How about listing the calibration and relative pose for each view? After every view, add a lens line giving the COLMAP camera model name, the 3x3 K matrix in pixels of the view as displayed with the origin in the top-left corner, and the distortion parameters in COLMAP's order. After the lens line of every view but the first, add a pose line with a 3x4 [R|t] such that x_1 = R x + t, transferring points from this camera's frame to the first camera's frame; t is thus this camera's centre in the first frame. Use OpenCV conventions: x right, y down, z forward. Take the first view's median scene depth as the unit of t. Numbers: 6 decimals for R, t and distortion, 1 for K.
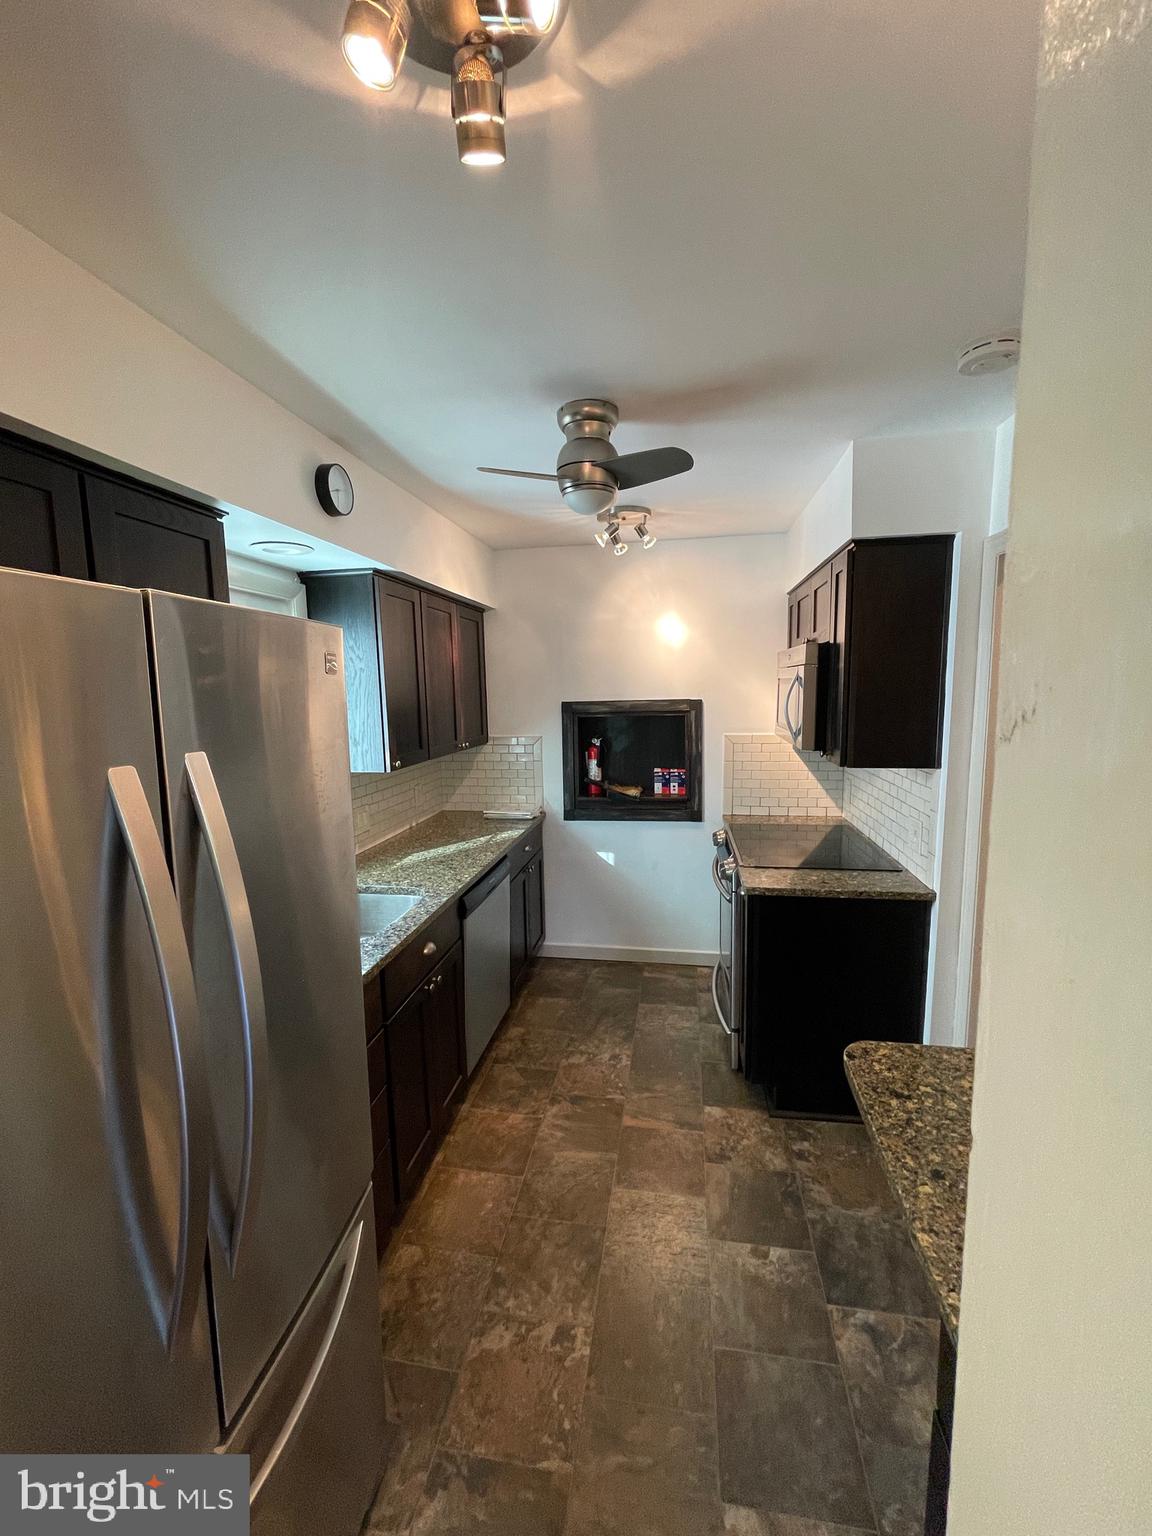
lens RADIAL K [[614.3, 0, 577.9], [0, 614.3, 765.4], [0, 0, 1]] dist [-0.003920, -0.000567]
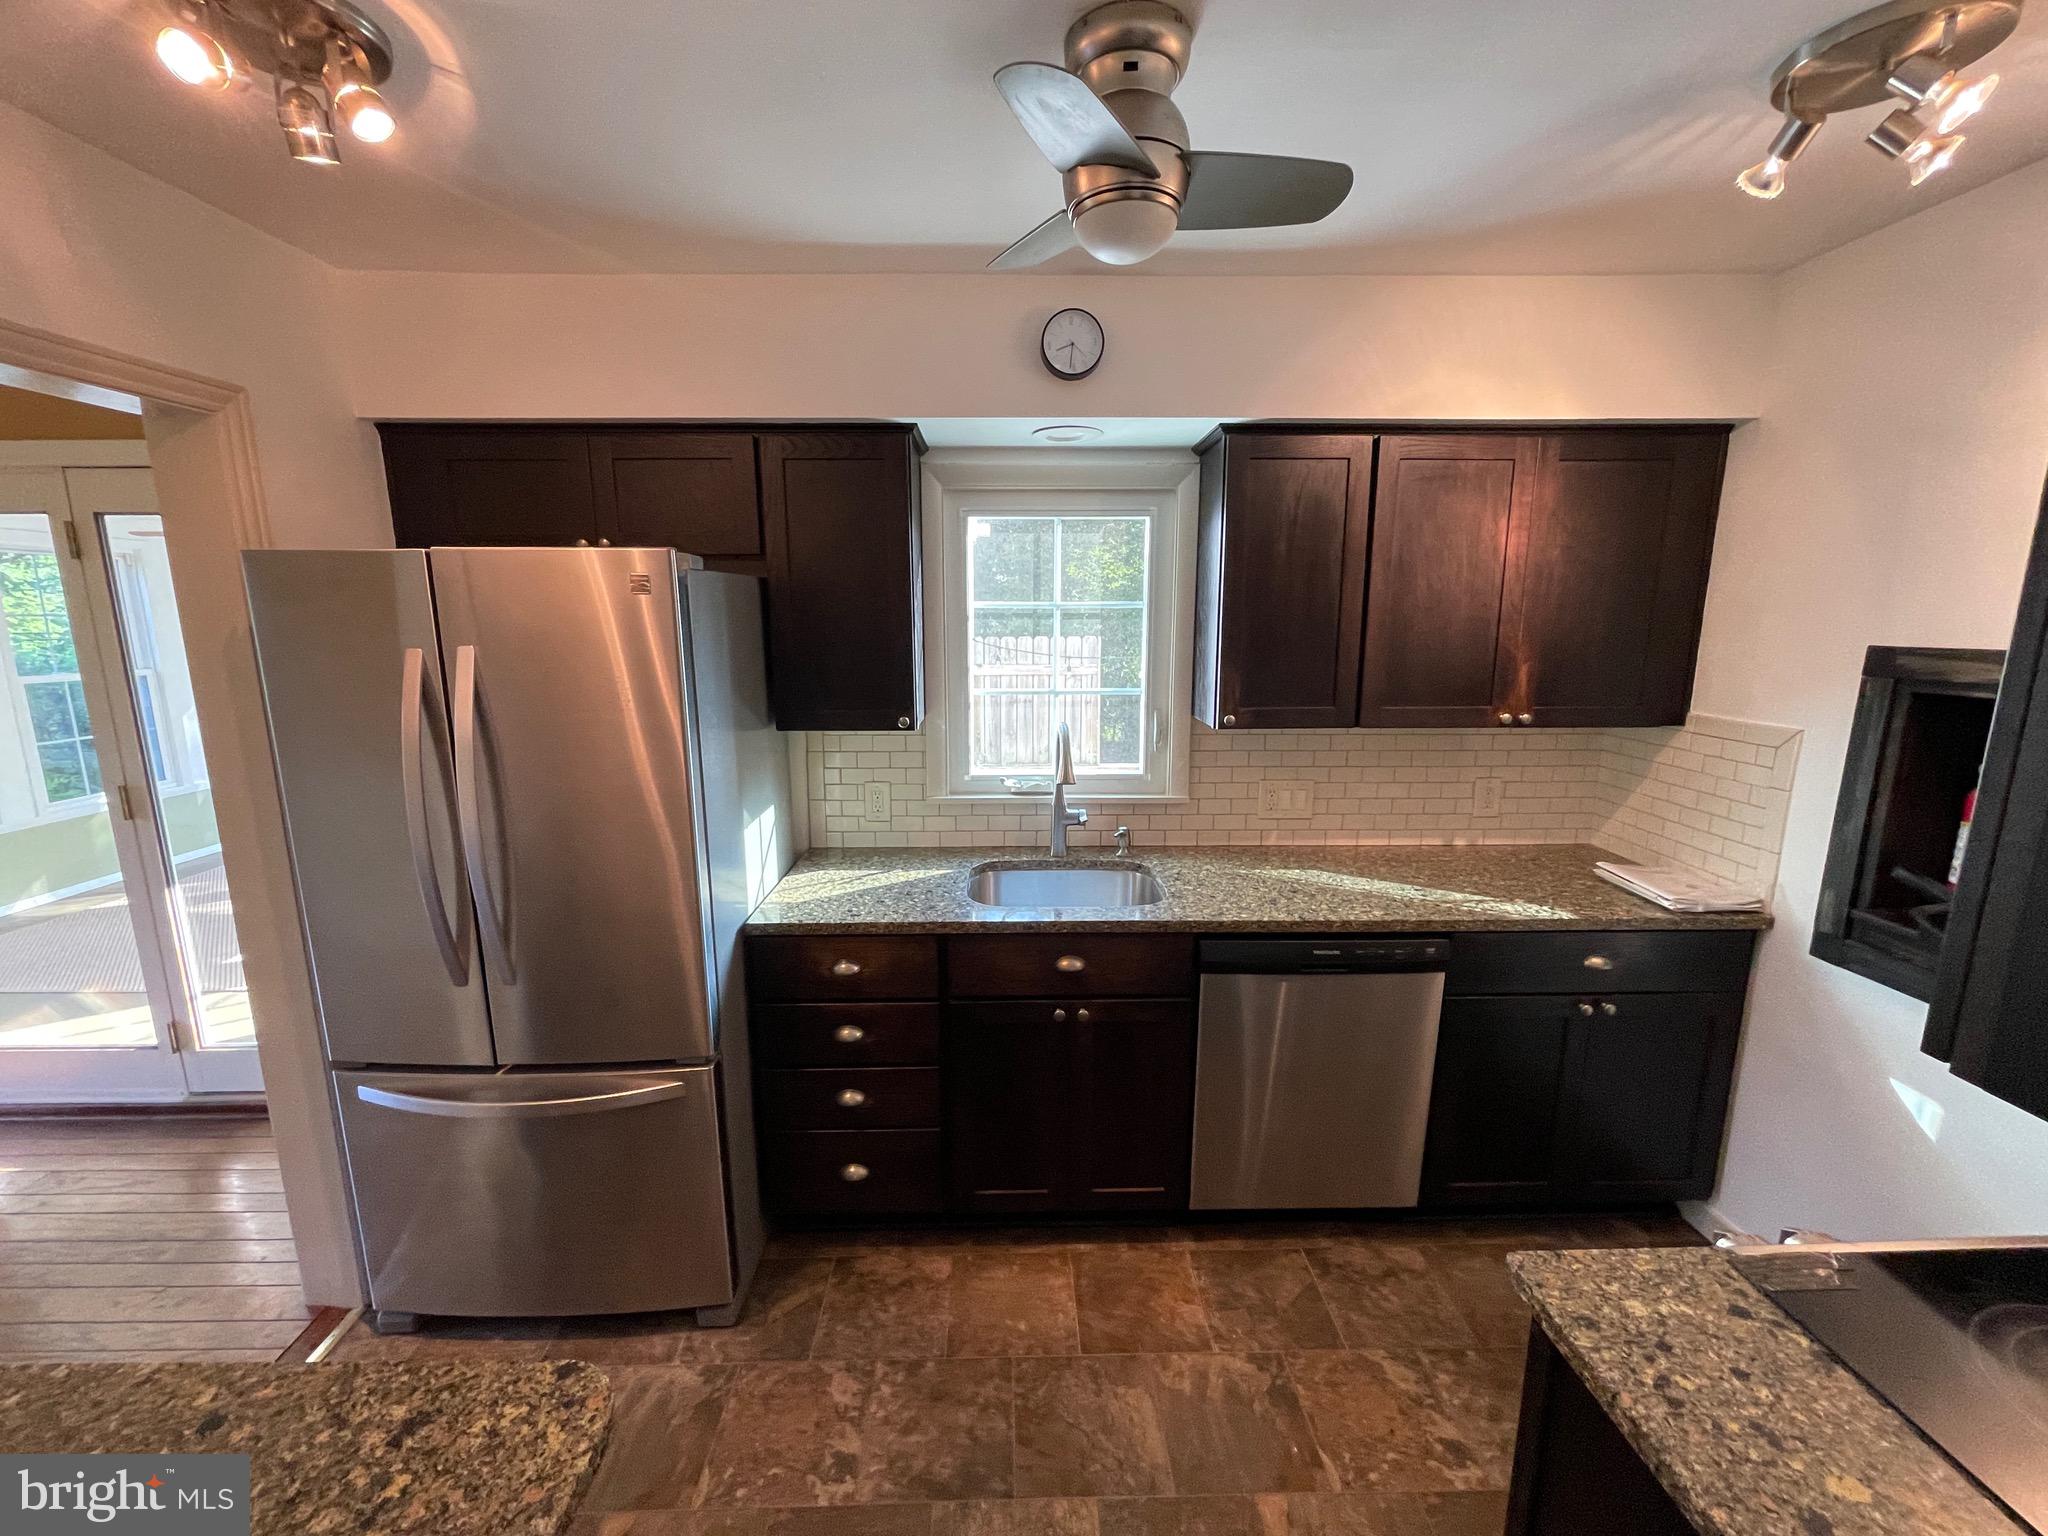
lens RADIAL K [[819.1, 0, 1018.6], [0, 819.1, 767.2], [0, 0, 1]] dist [-0.003920, -0.000567]
pose [[0.190921, 0.199601, -0.961098, 0.775018], [-0.124129, 0.976157, 0.178070, -0.120344], [0.973725, 0.085303, 0.211146, 0.868351]]
